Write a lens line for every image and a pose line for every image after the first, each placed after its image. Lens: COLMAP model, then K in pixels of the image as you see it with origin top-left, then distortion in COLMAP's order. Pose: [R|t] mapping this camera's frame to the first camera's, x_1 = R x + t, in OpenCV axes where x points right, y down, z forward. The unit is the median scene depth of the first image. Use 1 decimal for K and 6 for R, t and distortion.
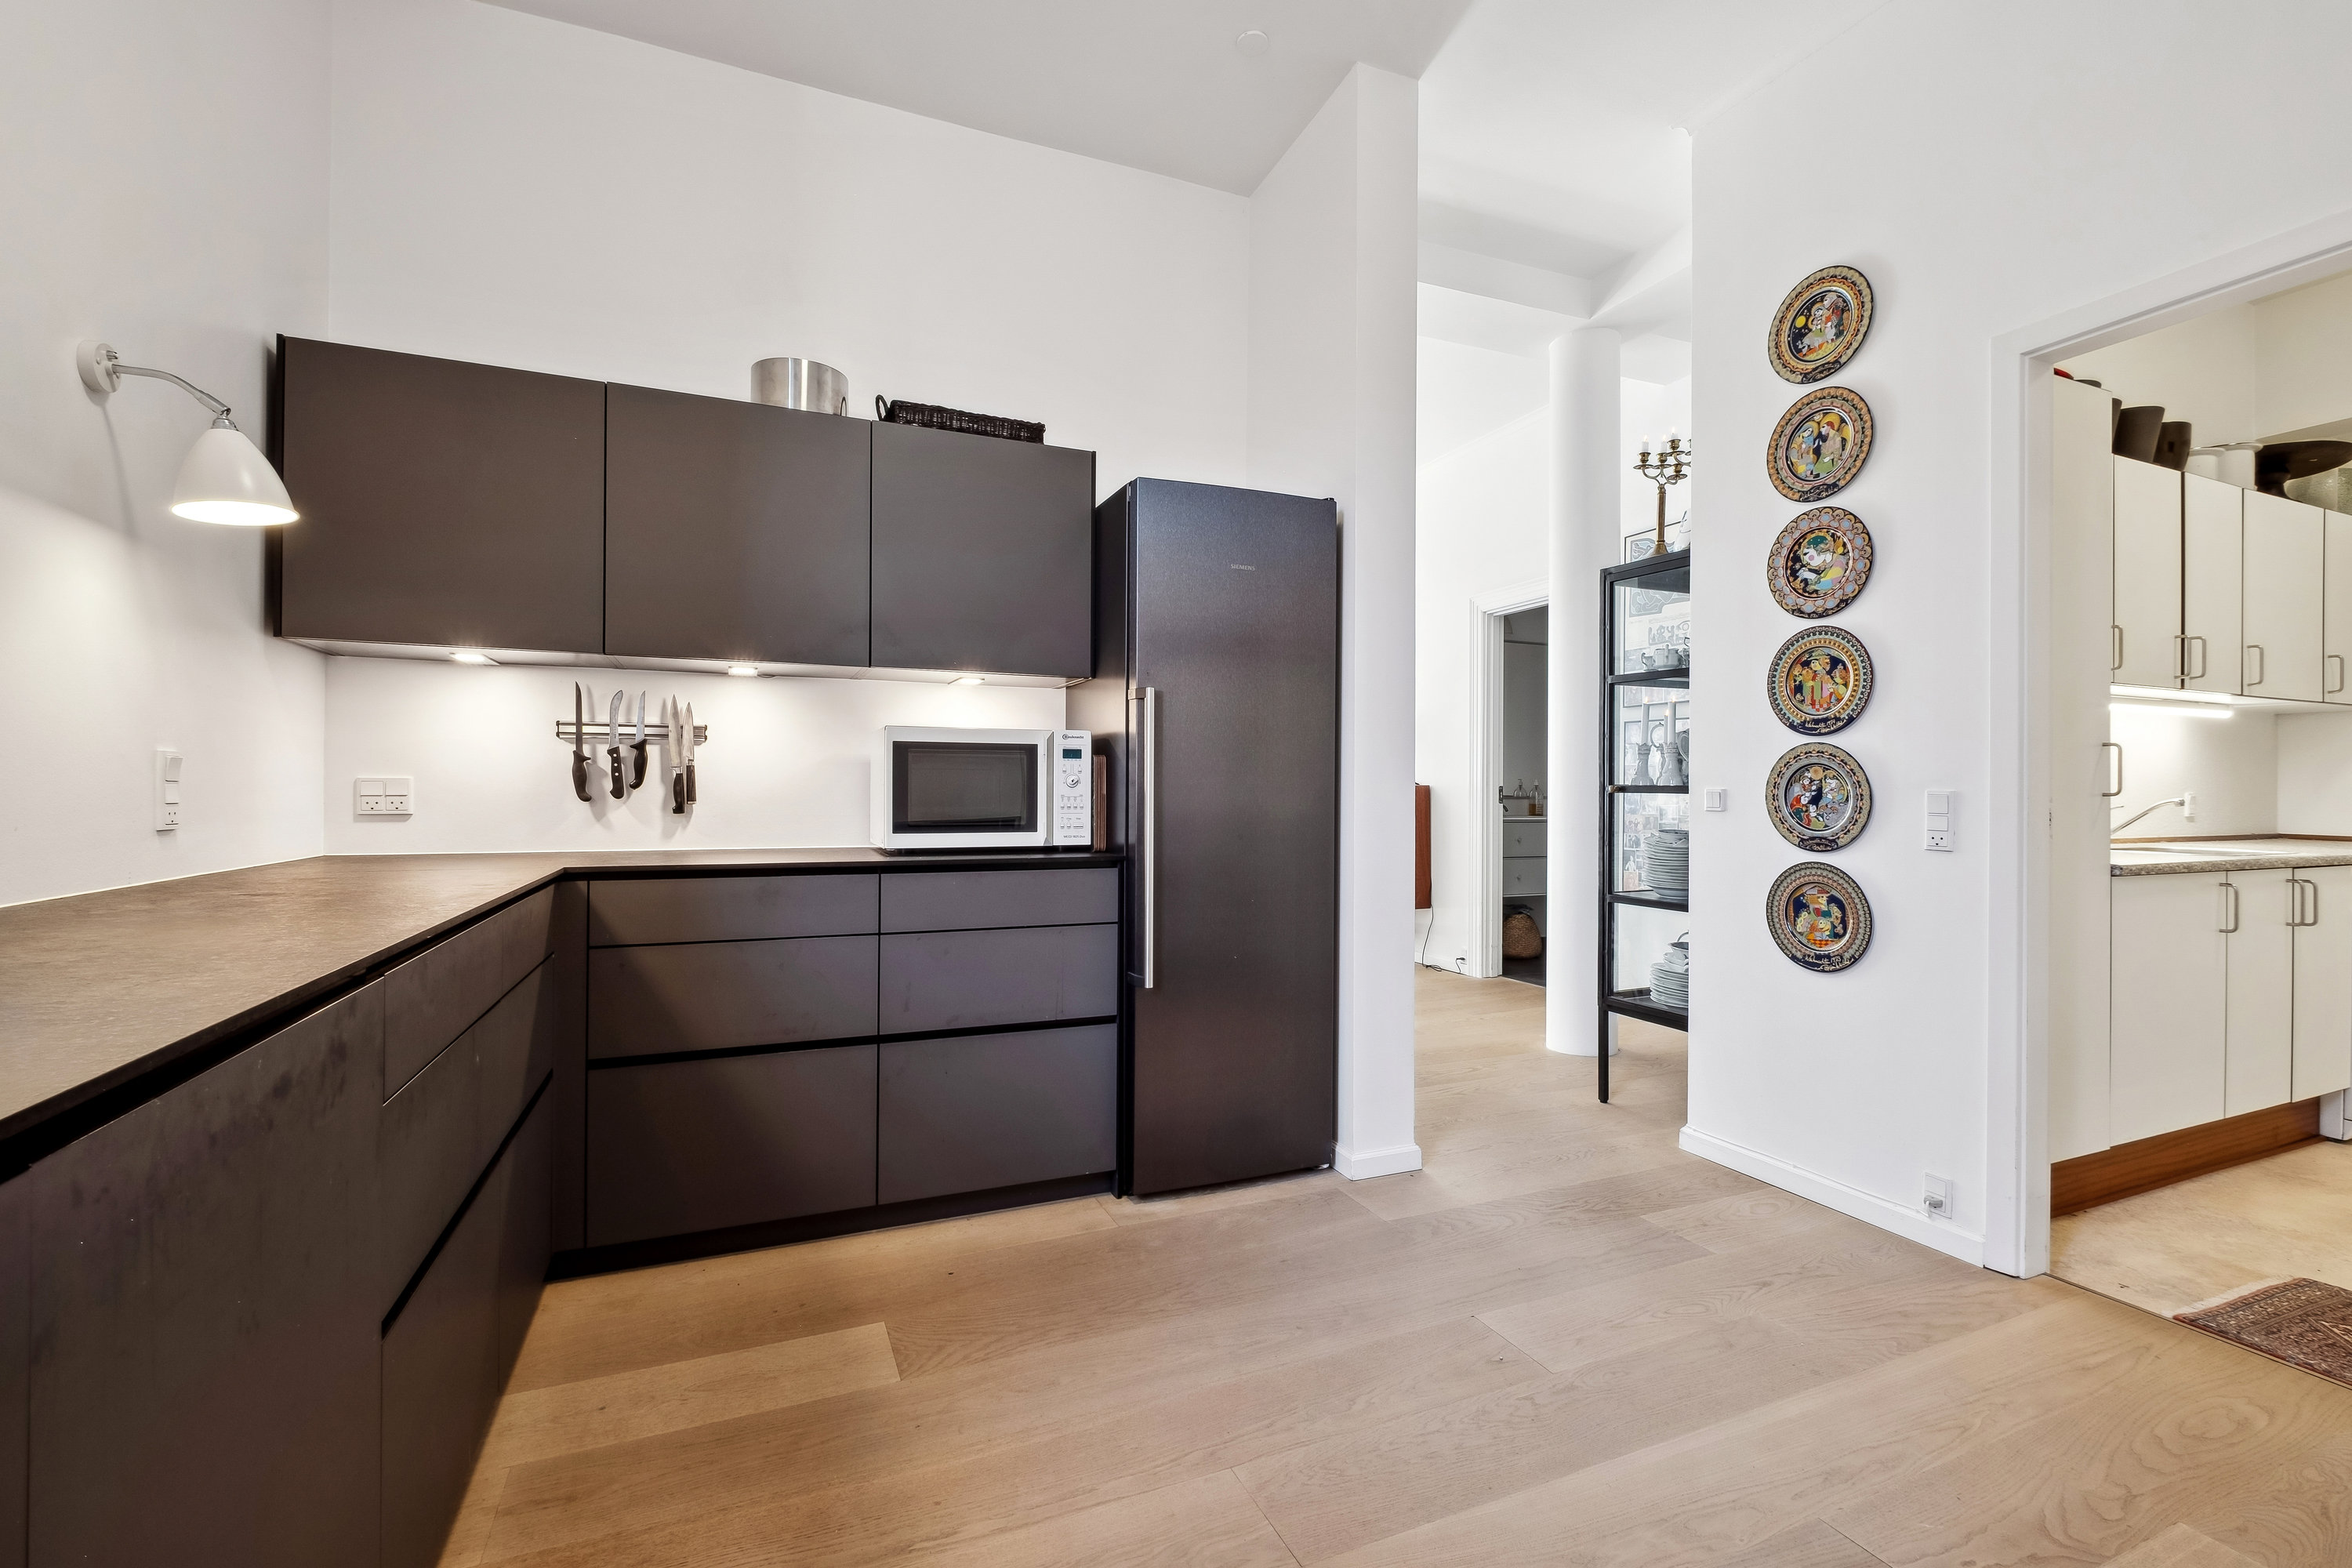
lens RADIAL K [[1050.0, 0, 1164.6], [0, 1050.0, 776.5], [0, 0, 1]] dist [-0.007467, -0.002453]
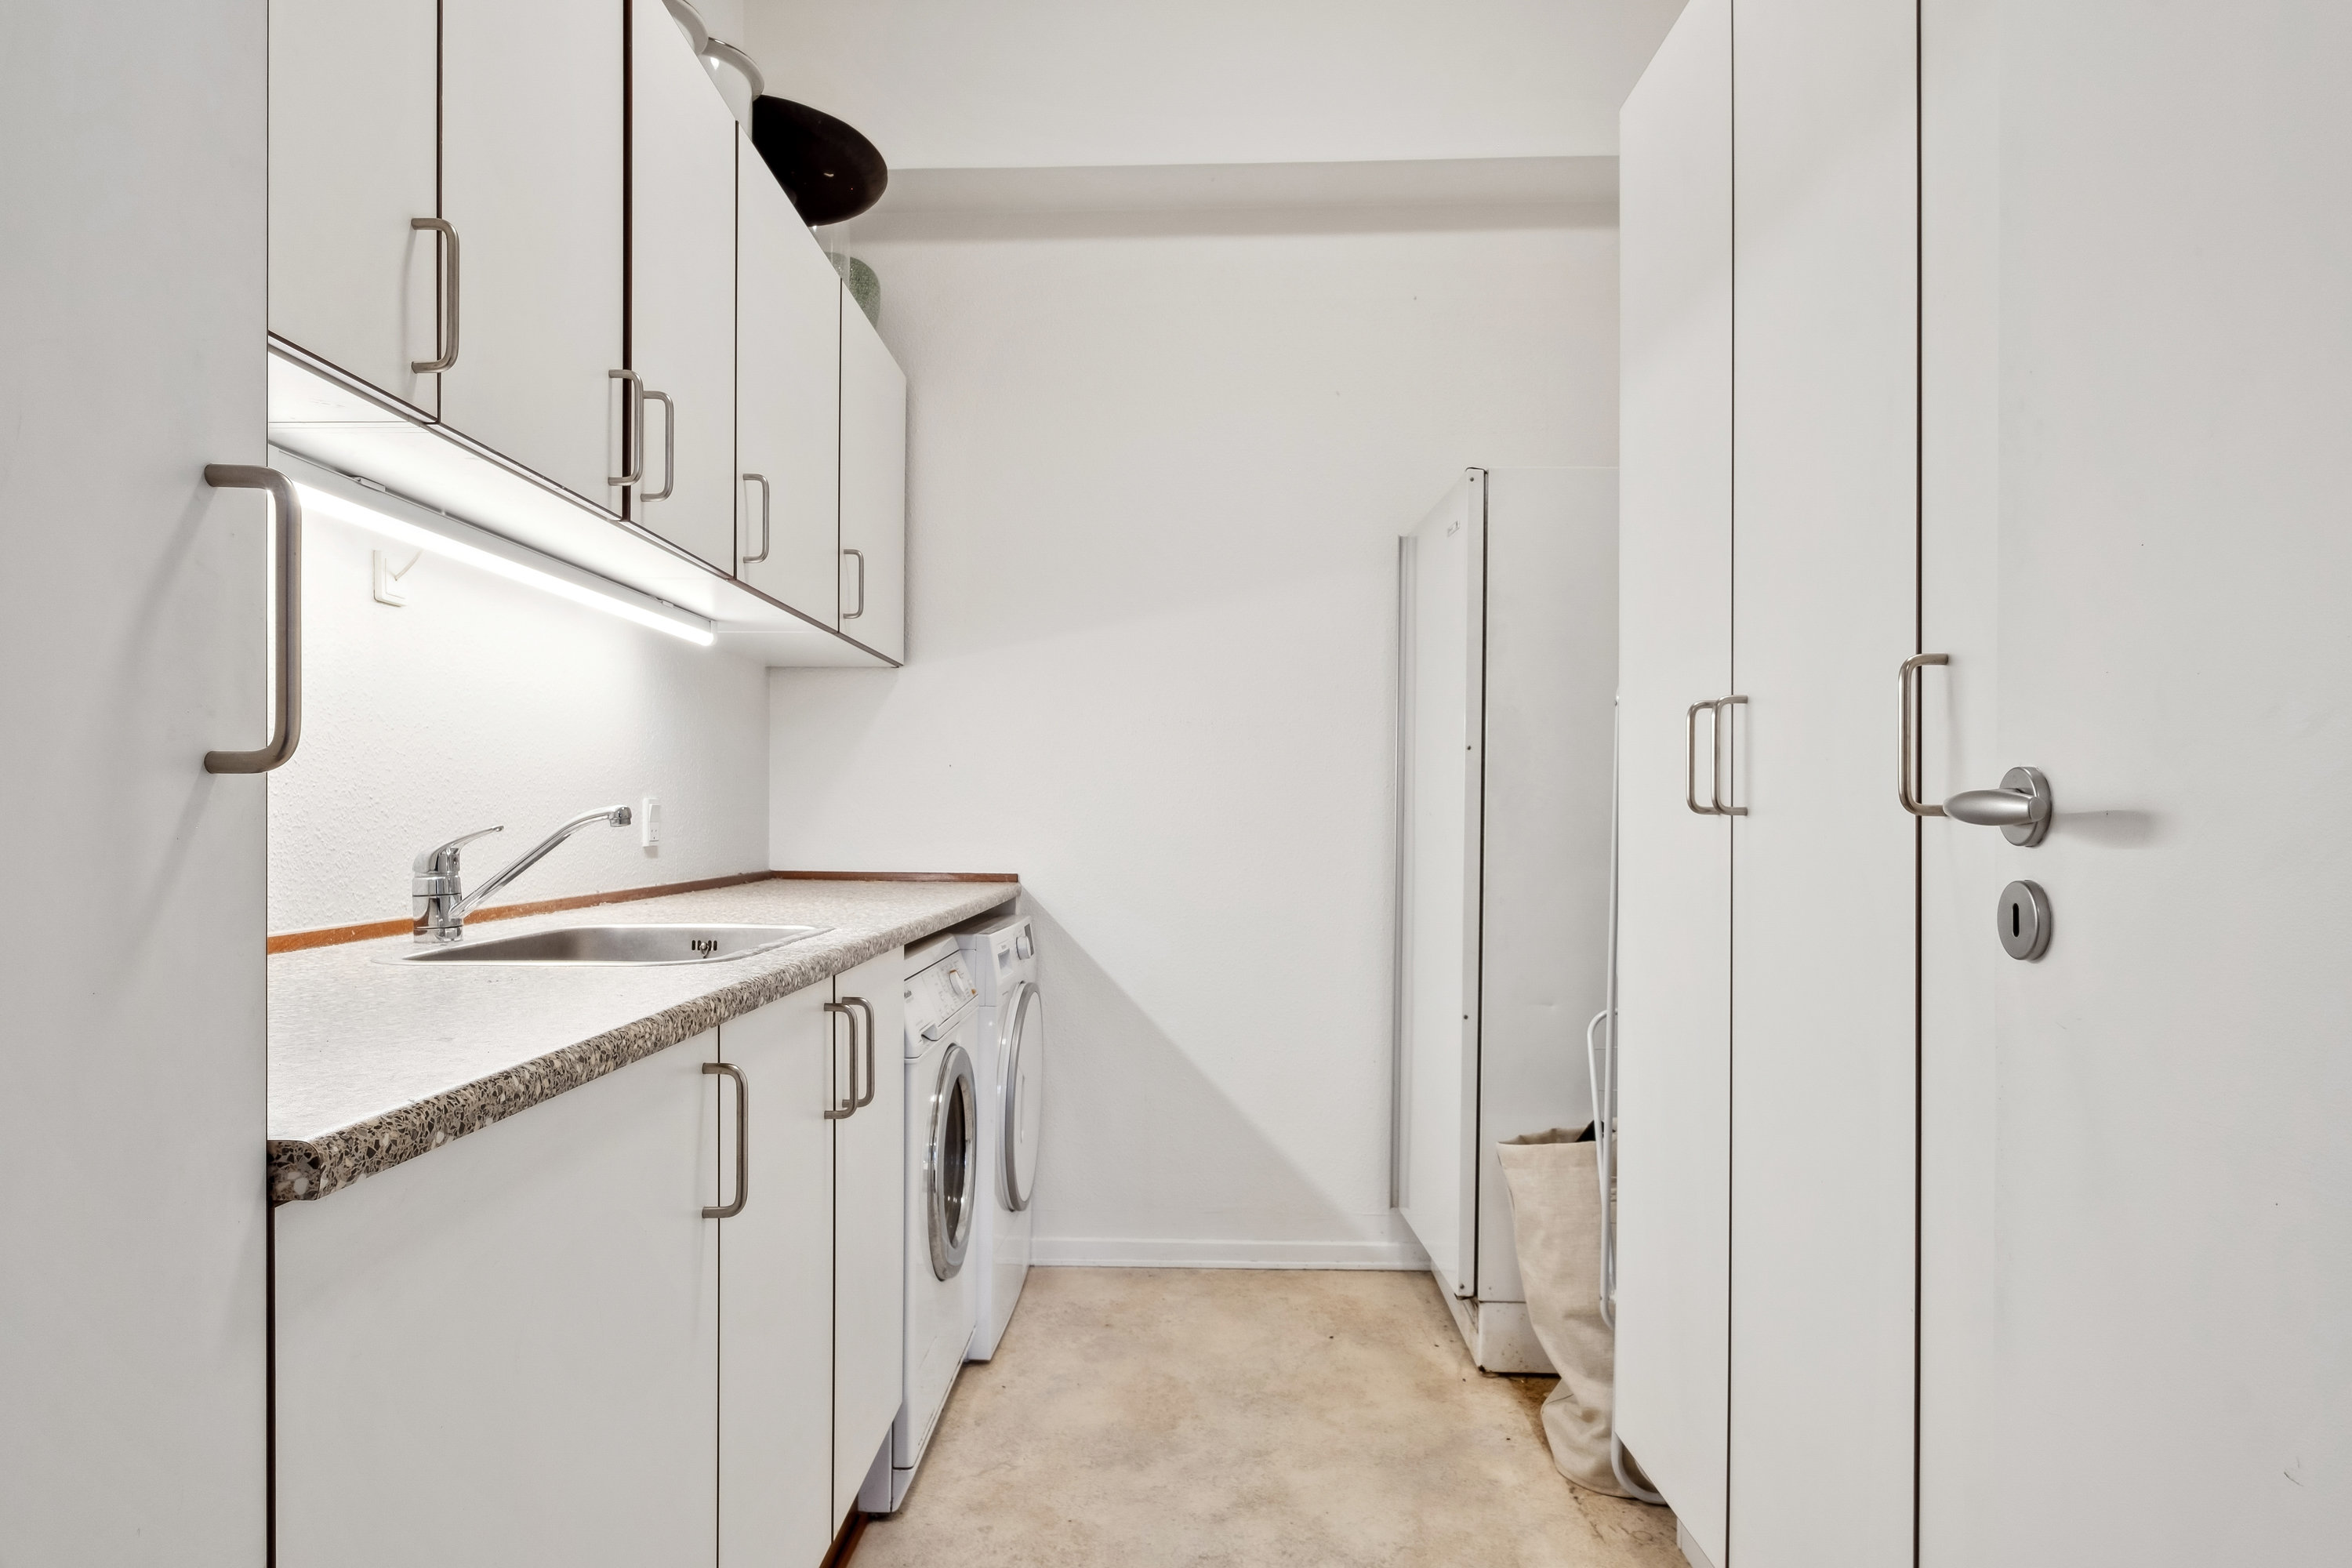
lens RADIAL K [[1375.5, 0, 1170.1], [0, 1375.5, 802.2], [0, 0, 1]] dist [-0.003707, 0.000125]
pose [[0.424948, 0.002434, 0.905215, 0.612394], [-0.005274, 0.999986, -0.000214, 0.019439], [-0.905202, -0.004683, 0.424955, 0.608933]]
